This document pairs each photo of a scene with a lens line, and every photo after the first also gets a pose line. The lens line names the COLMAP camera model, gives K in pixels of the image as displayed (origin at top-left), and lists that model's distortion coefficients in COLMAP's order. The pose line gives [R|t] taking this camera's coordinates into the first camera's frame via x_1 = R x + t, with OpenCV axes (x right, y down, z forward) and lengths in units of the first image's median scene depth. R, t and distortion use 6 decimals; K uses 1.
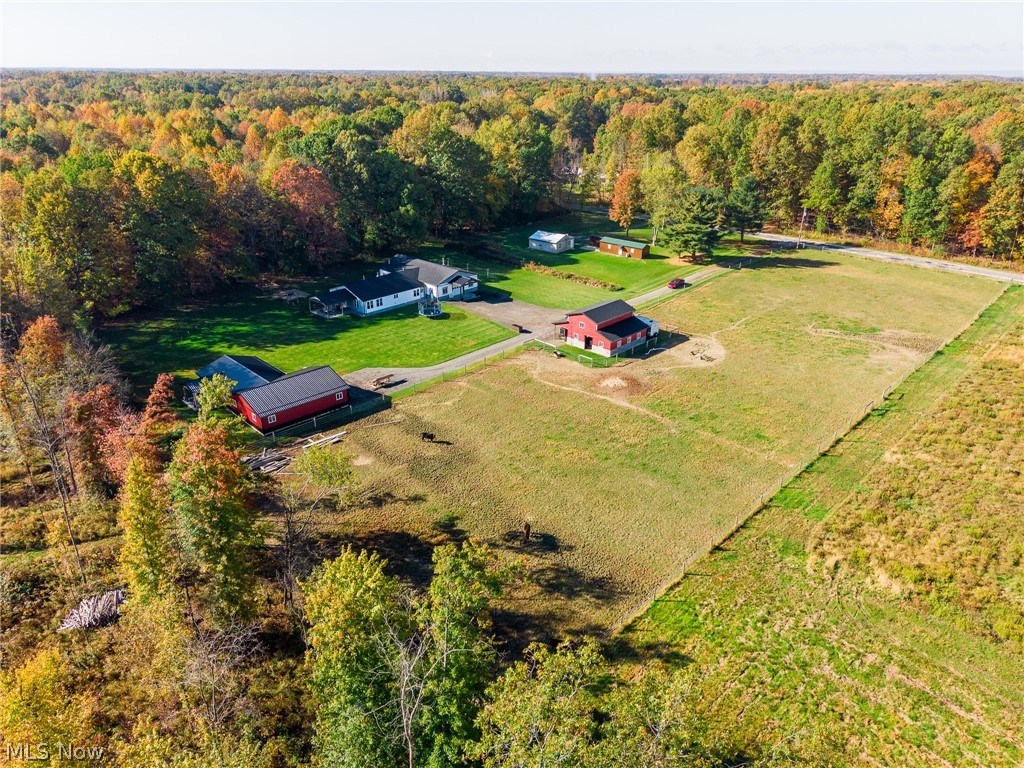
lens RADIAL K [[684.3, 0, 512.0], [0, 684.3, 384.0], [0, 0, 1]] dist [0.044012, -0.047845]
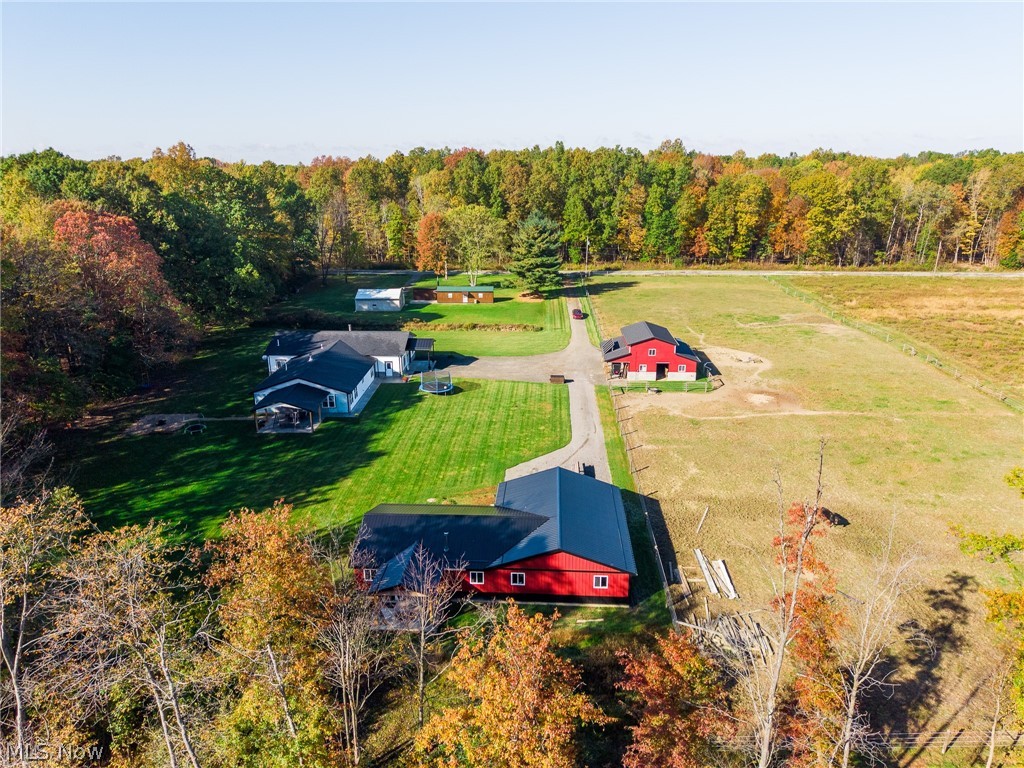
lens RADIAL K [[684.3, 0, 512.0], [0, 684.3, 384.0], [0, 0, 1]] dist [0.044012, -0.047845]
pose [[0.751231, -0.209993, 0.625744, -0.484045], [0.286792, 0.957719, -0.022905, -0.069448], [-0.594477, 0.196665, 0.779692, 0.407149]]
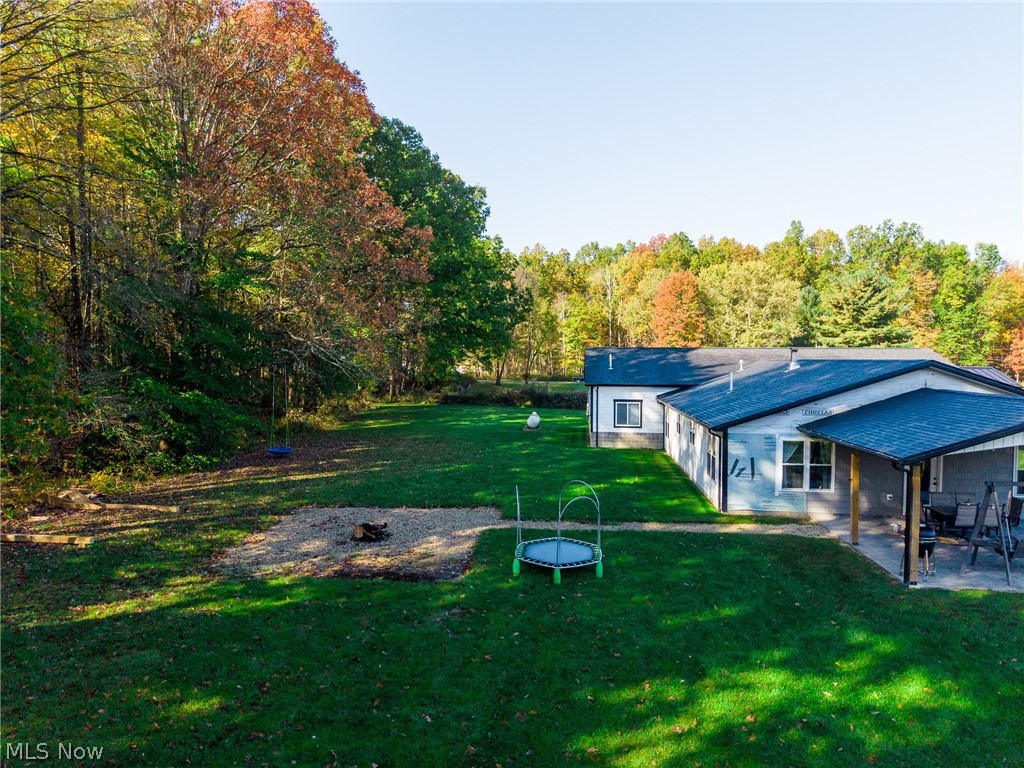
lens RADIAL K [[697.9, 0, 521.4], [0, 697.9, 385.8], [0, 0, 1]] dist [0.020755, 0.000453]
pose [[0.796528, -0.031360, 0.603788, -0.404588], [0.258739, 0.920266, -0.293537, -0.116769], [-0.546441, 0.390034, 0.741132, 0.931057]]
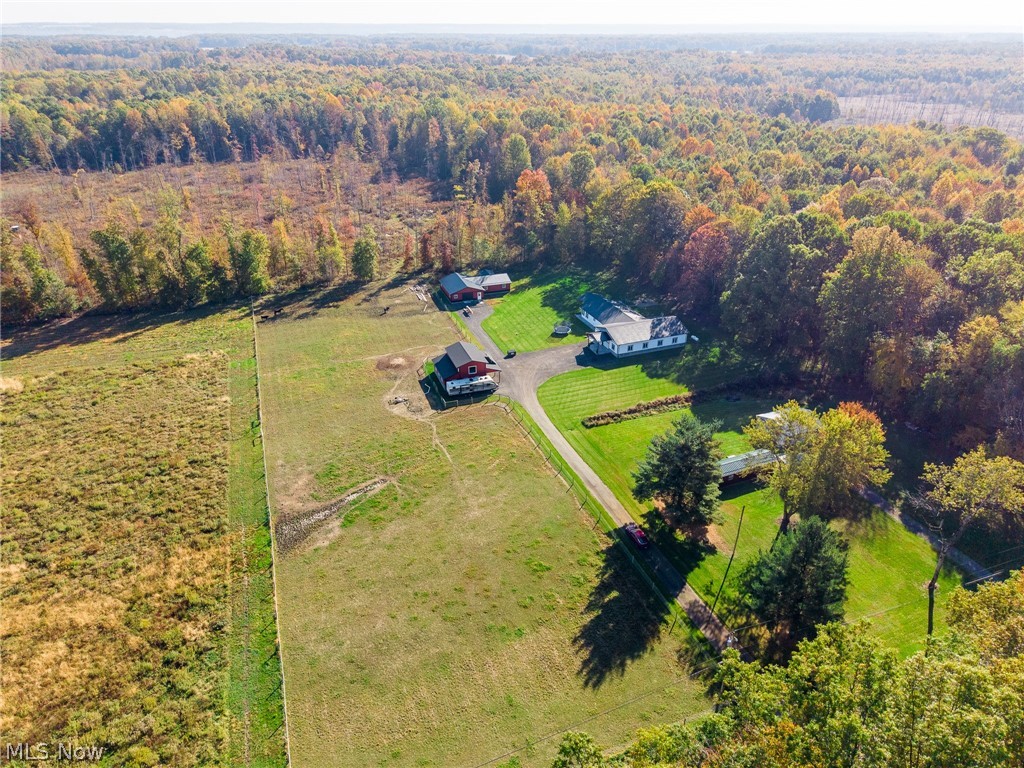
lens RADIAL K [[697.9, 0, 521.4], [0, 697.9, 385.8], [0, 0, 1]] dist [0.020755, 0.000453]
pose [[-0.429317, 0.403443, -0.808035, 1.035479], [-0.385420, 0.727283, 0.567901, -0.751106], [0.816786, 0.555242, -0.156740, 1.187229]]
